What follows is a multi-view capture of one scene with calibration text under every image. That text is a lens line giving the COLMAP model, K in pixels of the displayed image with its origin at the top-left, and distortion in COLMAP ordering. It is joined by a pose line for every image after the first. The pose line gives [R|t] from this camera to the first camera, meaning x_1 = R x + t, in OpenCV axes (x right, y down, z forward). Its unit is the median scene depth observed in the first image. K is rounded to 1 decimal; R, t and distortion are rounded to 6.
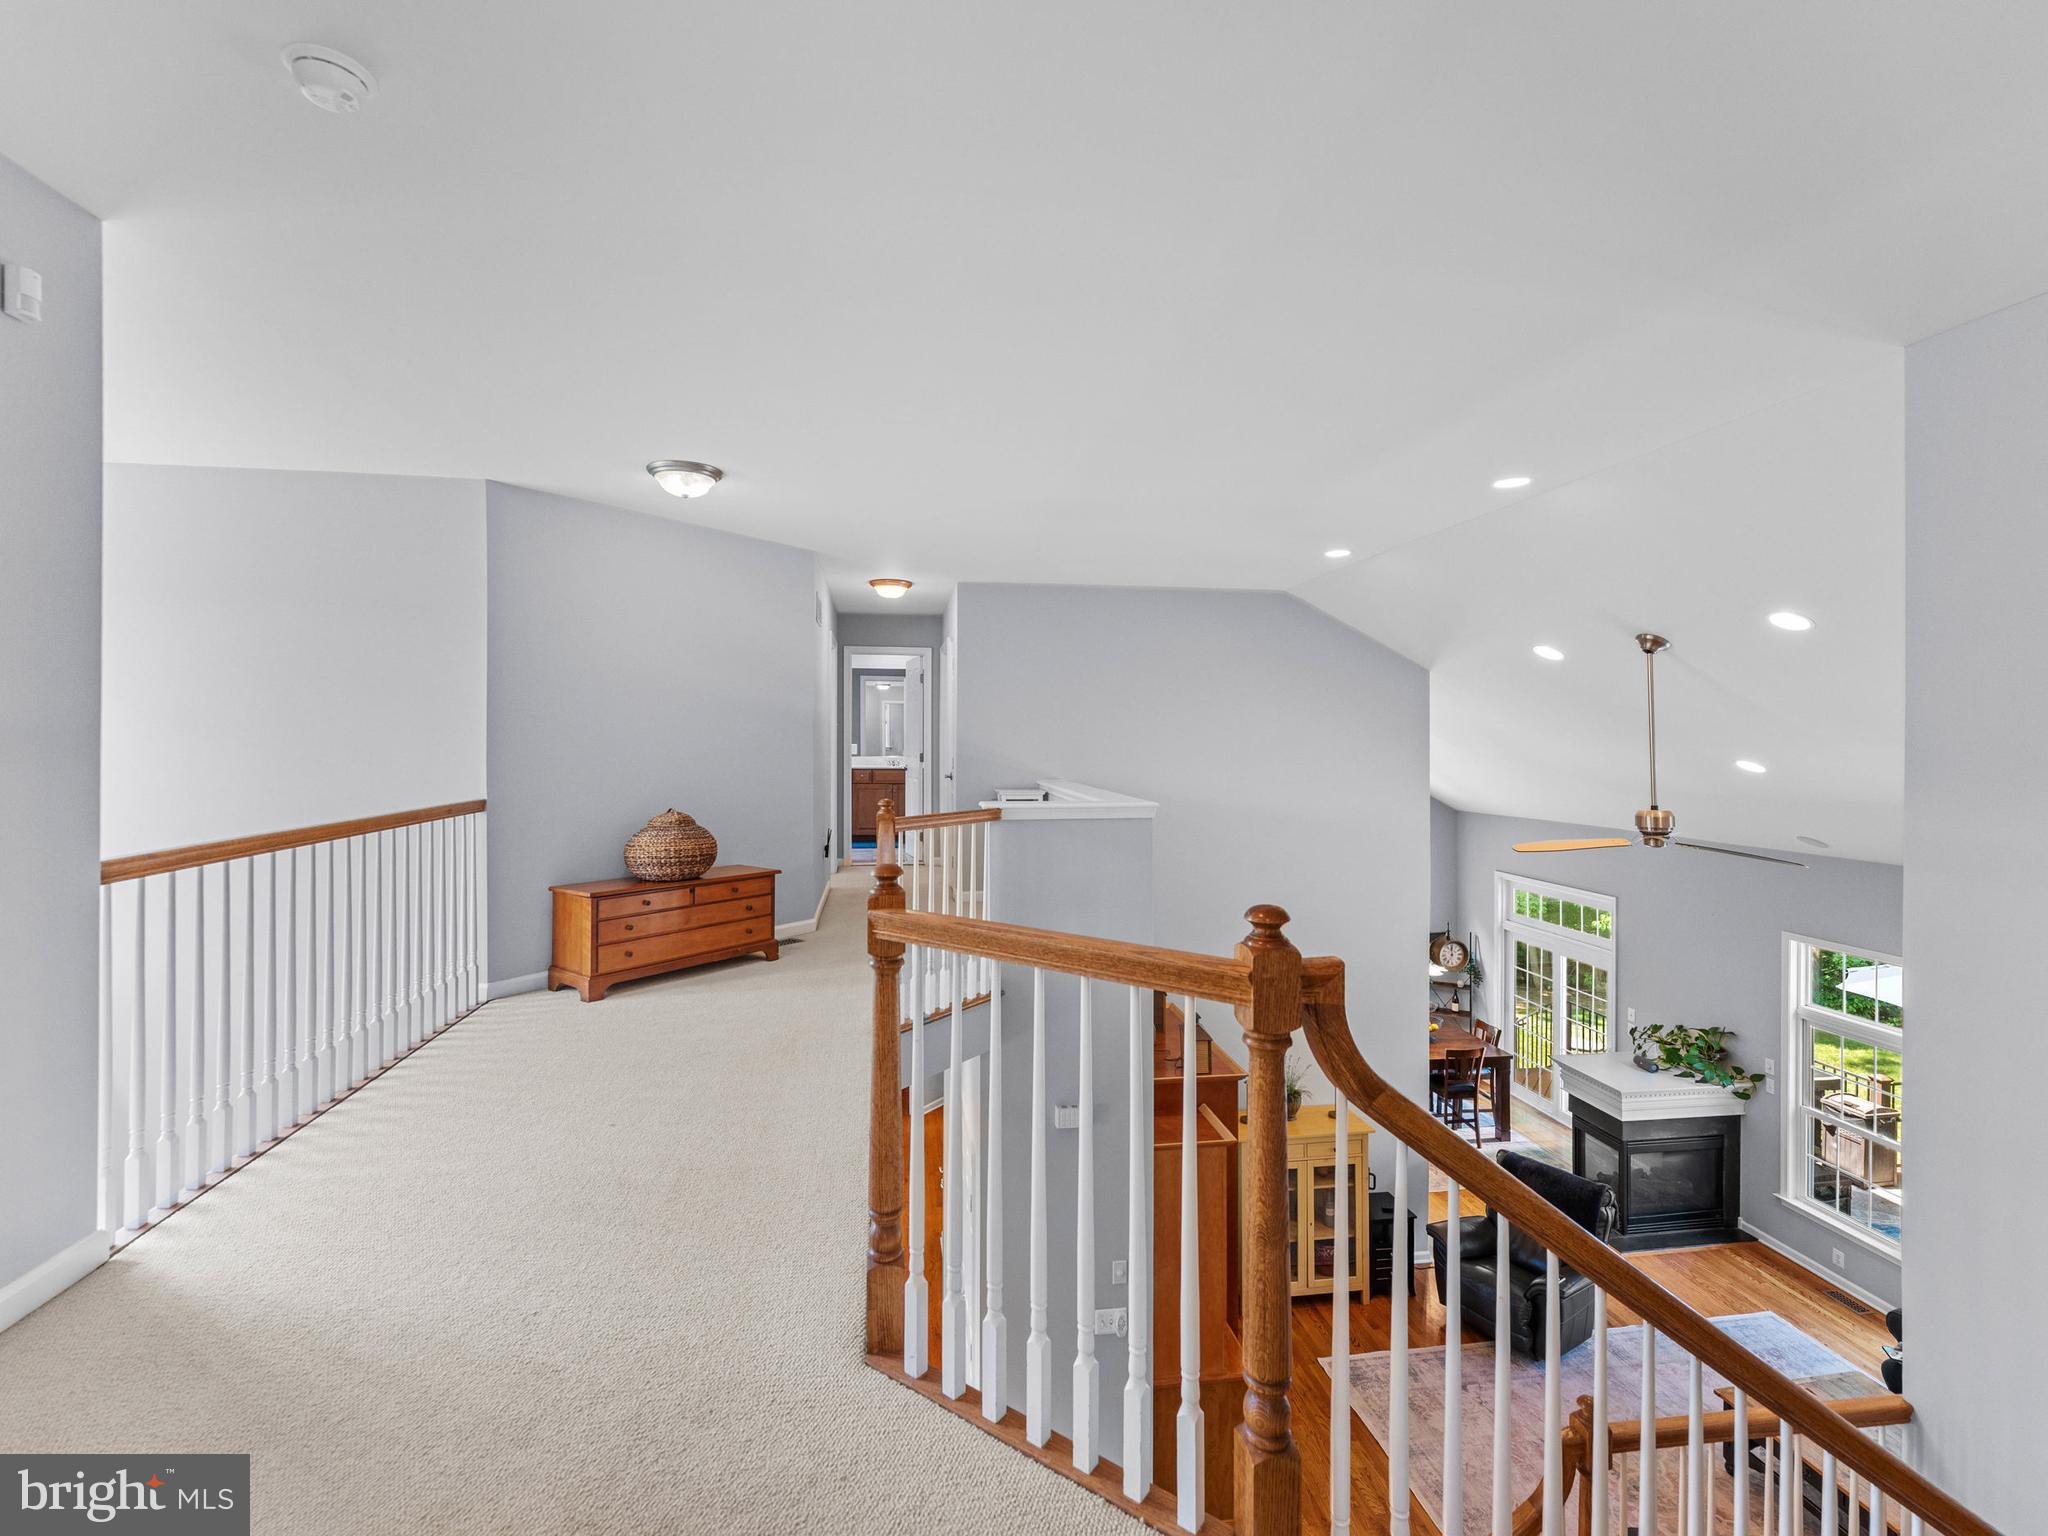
lens RADIAL K [[924.8, 0, 1023.3], [0, 924.8, 740.6], [0, 0, 1]] dist [0.000766, -0.000121]
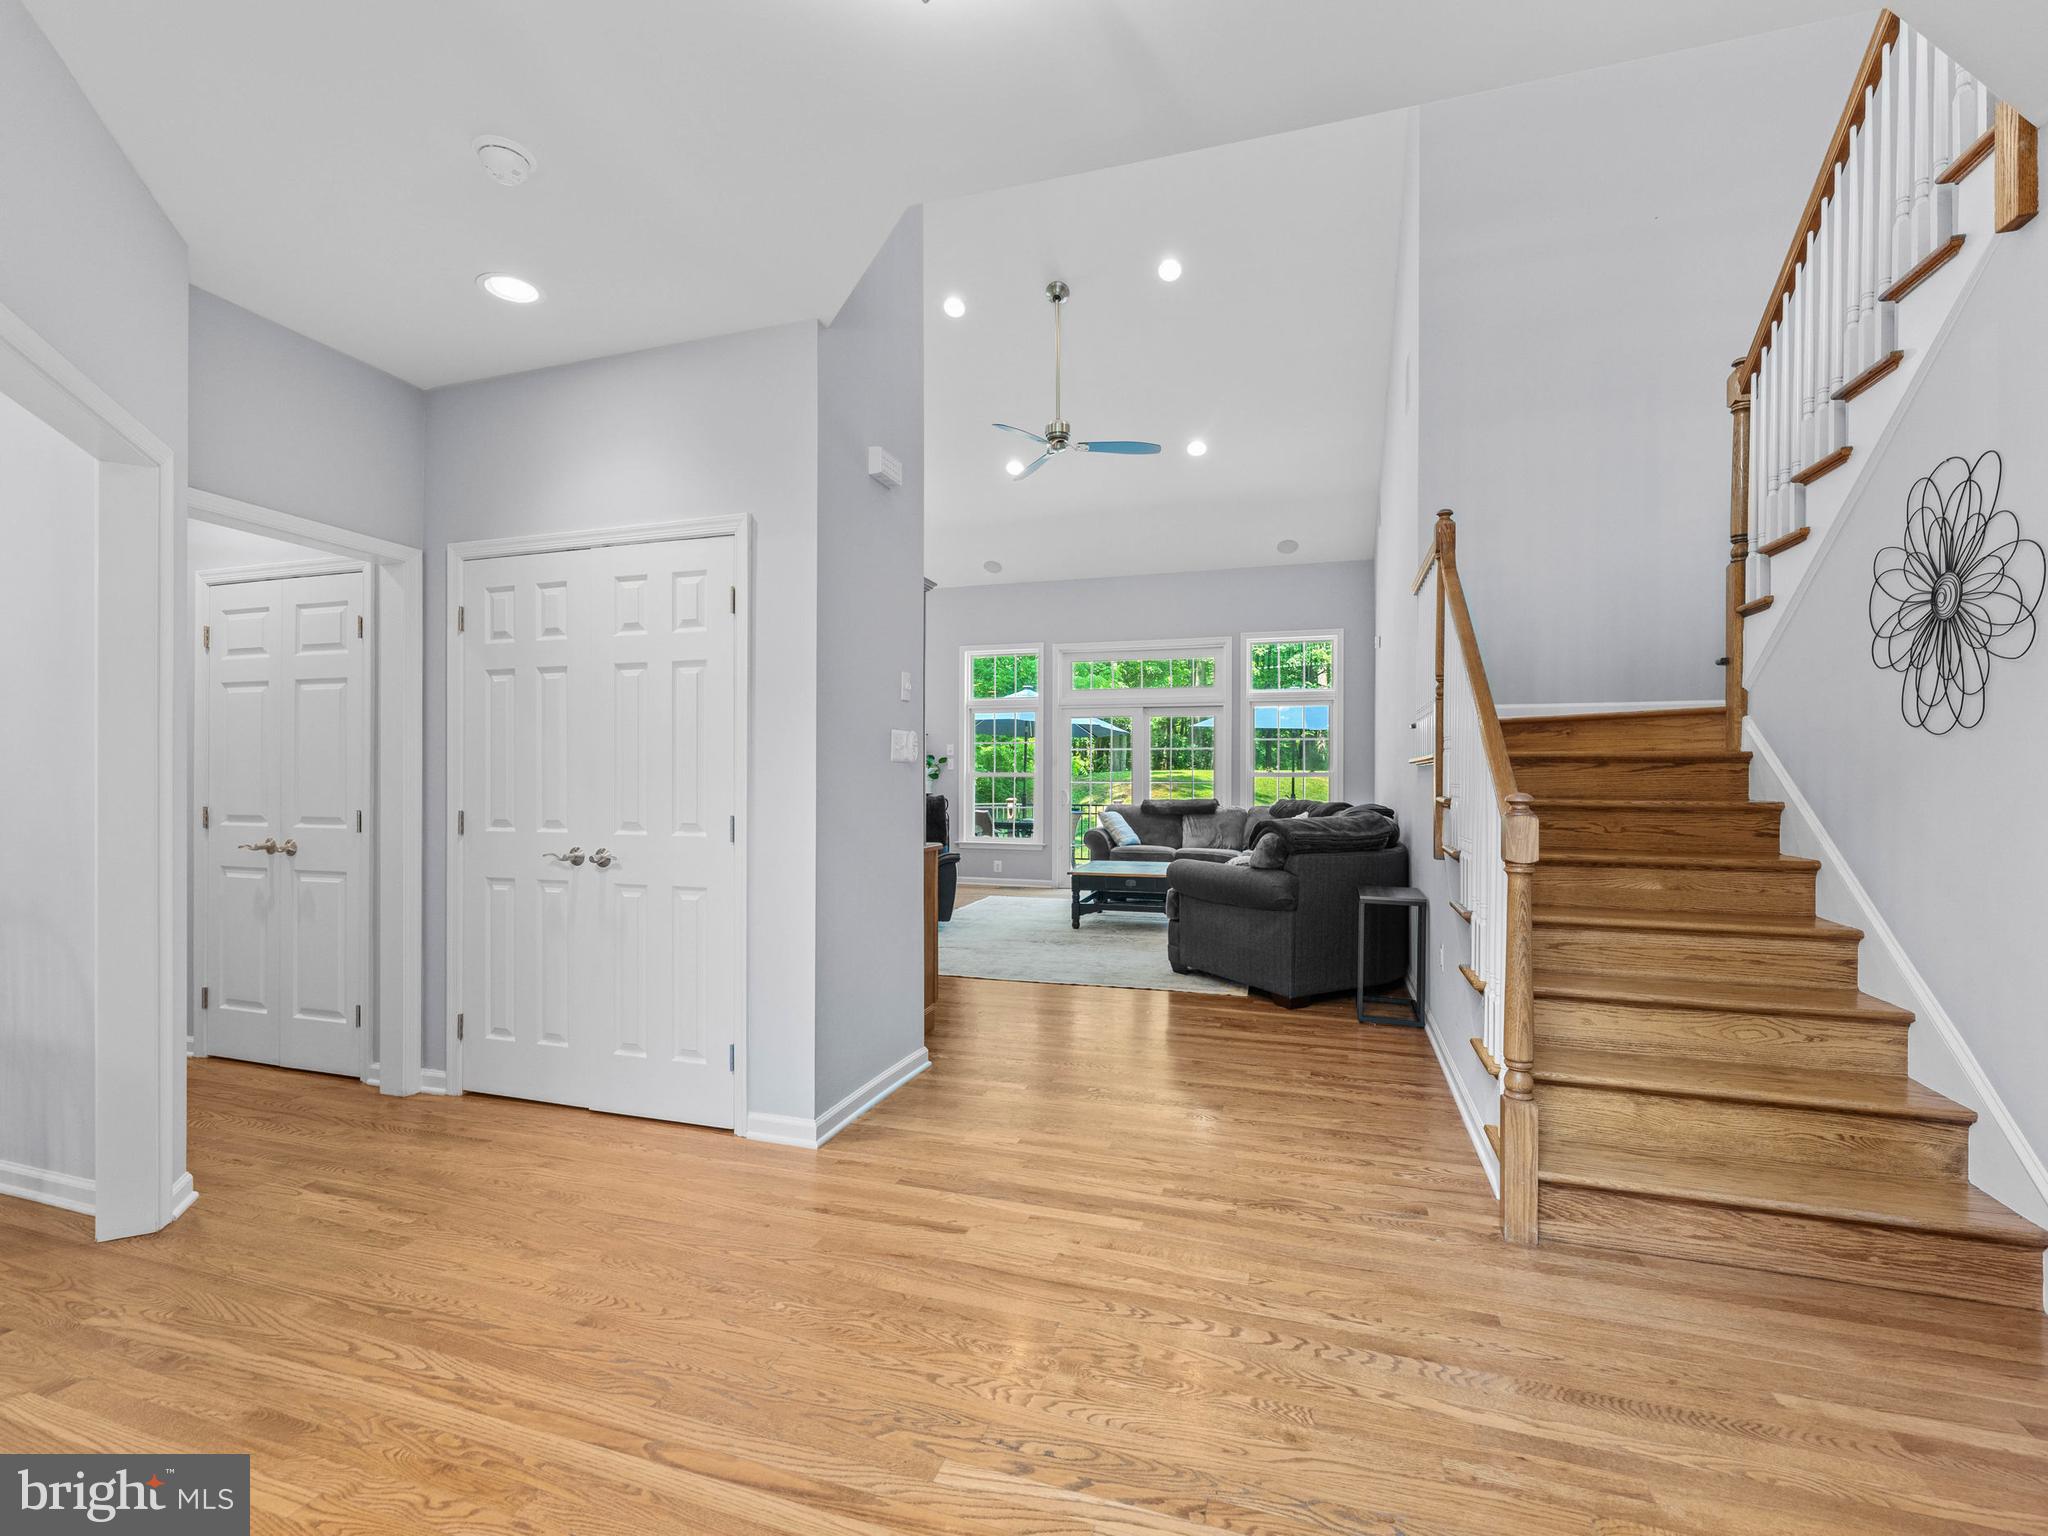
lens RADIAL K [[896.0, 0, 1024.0], [0, 896.0, 768.0], [0, 0, 1]] dist [0.000702, 0.000078]
pose [[0.435150, 0.006107, 0.900337, -0.327129], [-0.001191, 0.999980, -0.006207, 0.398139], [-0.900357, 0.001629, 0.435149, 0.348062]]
